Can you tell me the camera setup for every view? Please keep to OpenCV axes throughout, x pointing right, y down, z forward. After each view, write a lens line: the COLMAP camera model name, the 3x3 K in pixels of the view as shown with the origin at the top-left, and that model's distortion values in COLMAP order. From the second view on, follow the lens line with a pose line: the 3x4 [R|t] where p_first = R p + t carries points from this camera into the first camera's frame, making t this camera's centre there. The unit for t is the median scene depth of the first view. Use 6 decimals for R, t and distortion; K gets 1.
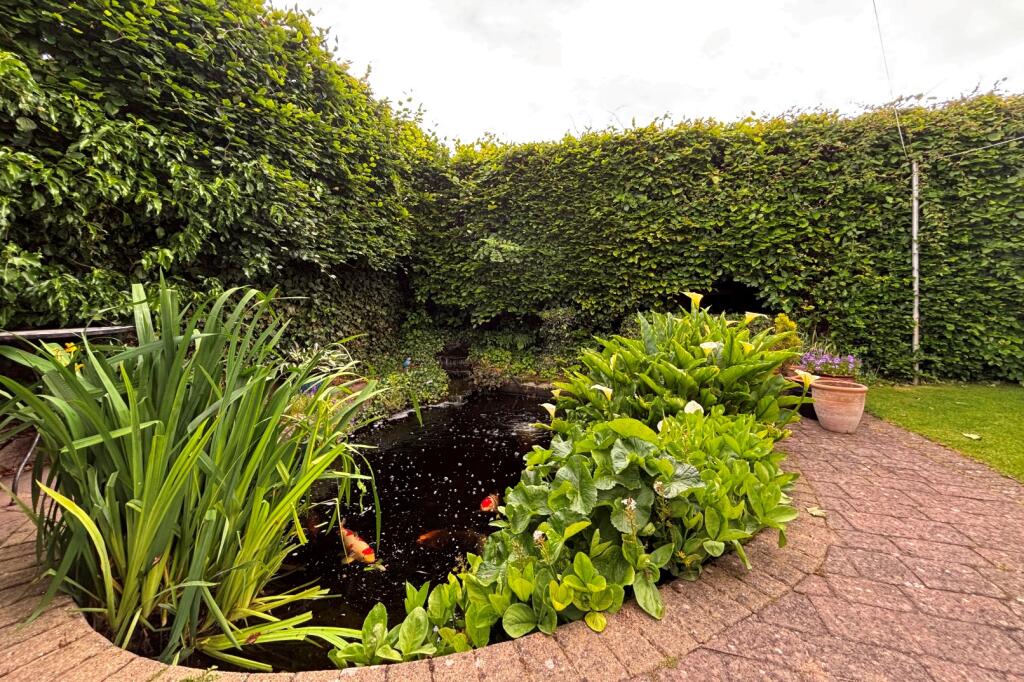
lens RADIAL K [[409.6, 0, 509.4], [0, 409.6, 302.6], [0, 0, 1]] dist [-0.032992, 0.011758]
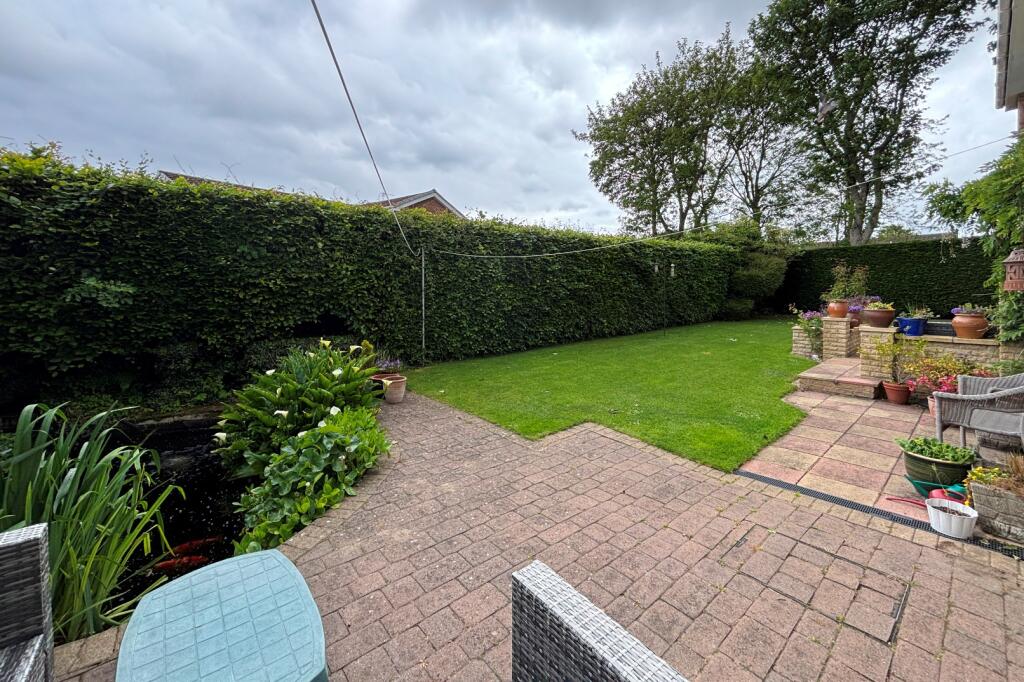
lens RADIAL K [[409.6, 0, 509.4], [0, 409.6, 302.6], [0, 0, 1]] dist [-0.032992, 0.011758]
pose [[0.539321, -0.030809, 0.841536, -0.339099], [0.001390, 0.999362, 0.035696, -0.151232], [-0.842099, -0.018082, 0.539020, -0.331091]]
